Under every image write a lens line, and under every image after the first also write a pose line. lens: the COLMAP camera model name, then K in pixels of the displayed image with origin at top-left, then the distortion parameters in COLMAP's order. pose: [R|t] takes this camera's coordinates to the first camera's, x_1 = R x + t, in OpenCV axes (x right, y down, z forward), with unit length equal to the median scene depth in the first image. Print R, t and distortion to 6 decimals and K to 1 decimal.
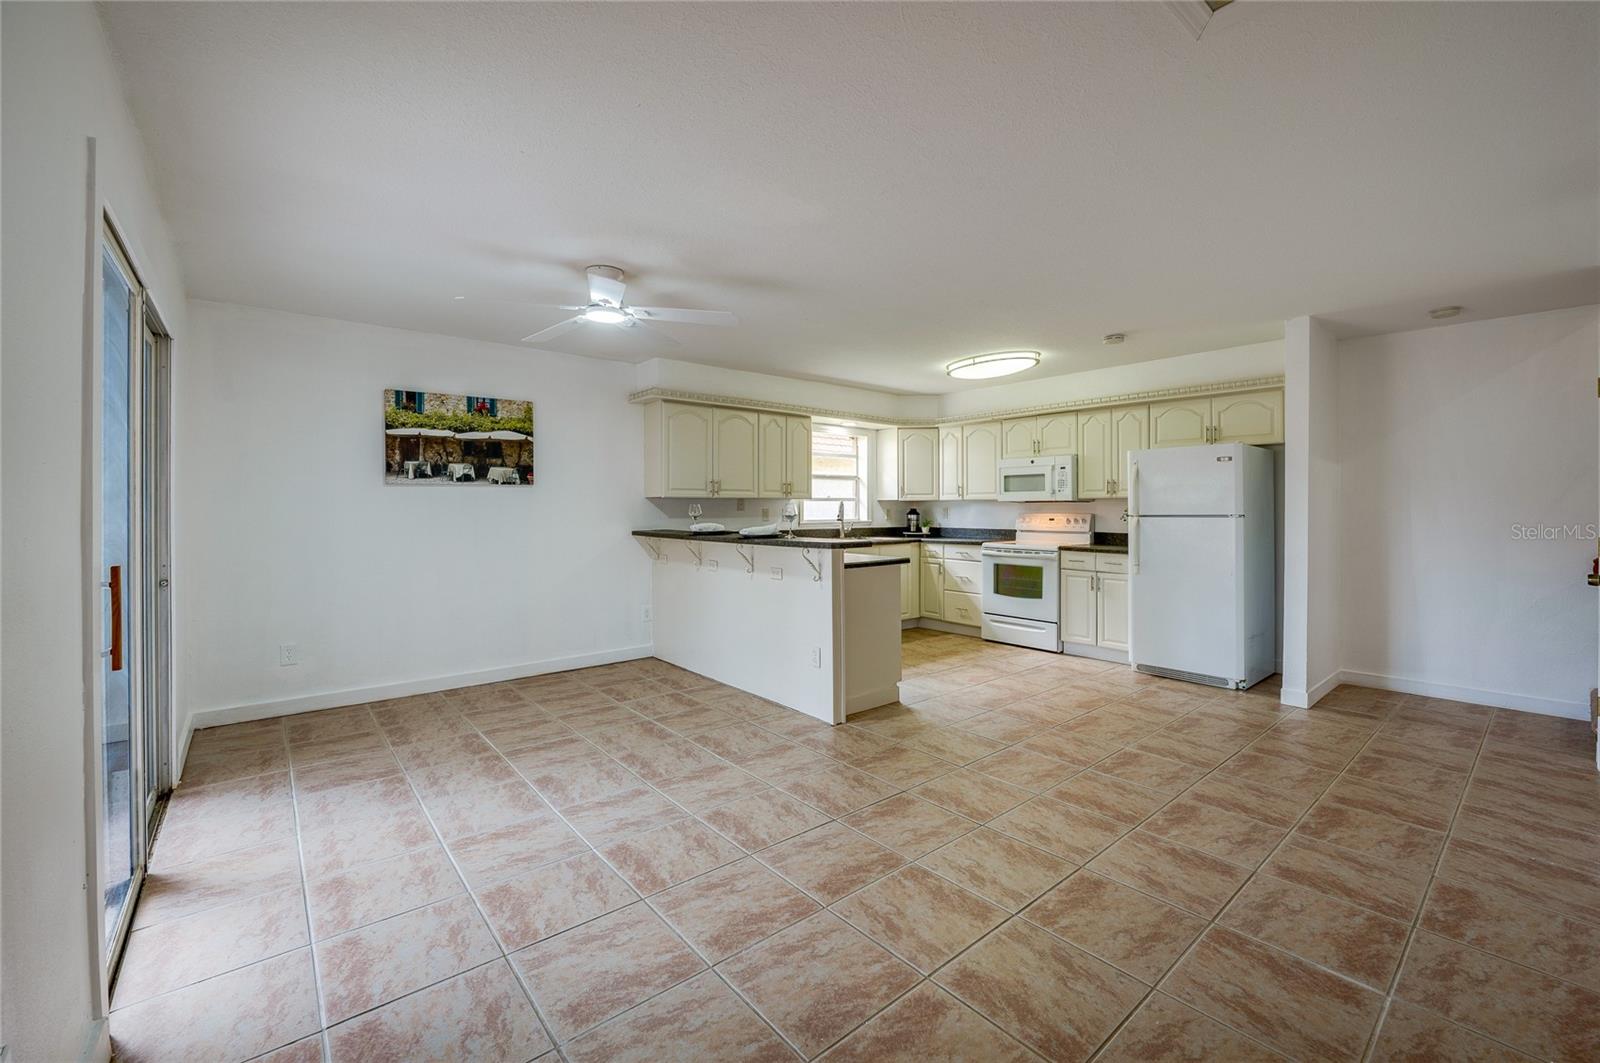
lens RADIAL K [[657.8, 0, 804.0], [0, 657.8, 511.2], [0, 0, 1]] dist [-0.021209, 0.000006]
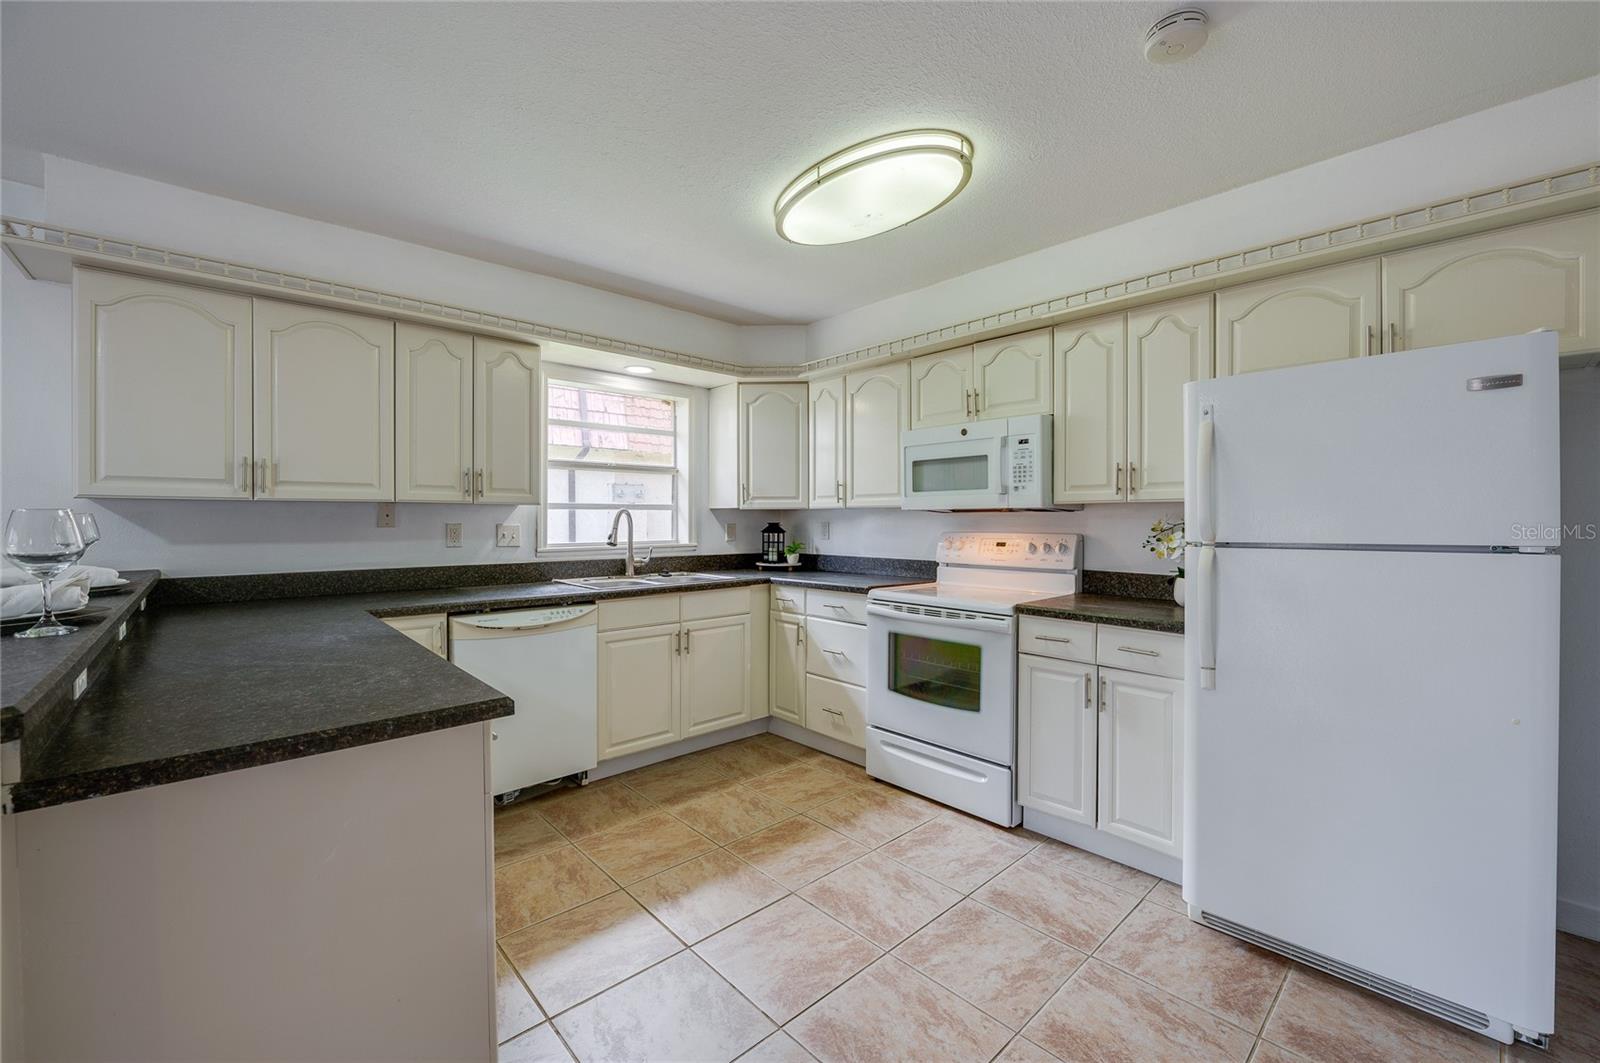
lens RADIAL K [[634.8, 0, 800.0], [0, 634.8, 531.5], [0, 0, 1]] dist [-0.021391, -0.000004]
pose [[0.998814, 0.000352, 0.048697, 0.194079], [-0.001005, 0.999910, 0.013399, -0.004600], [-0.048688, -0.013432, 0.998724, 0.506564]]
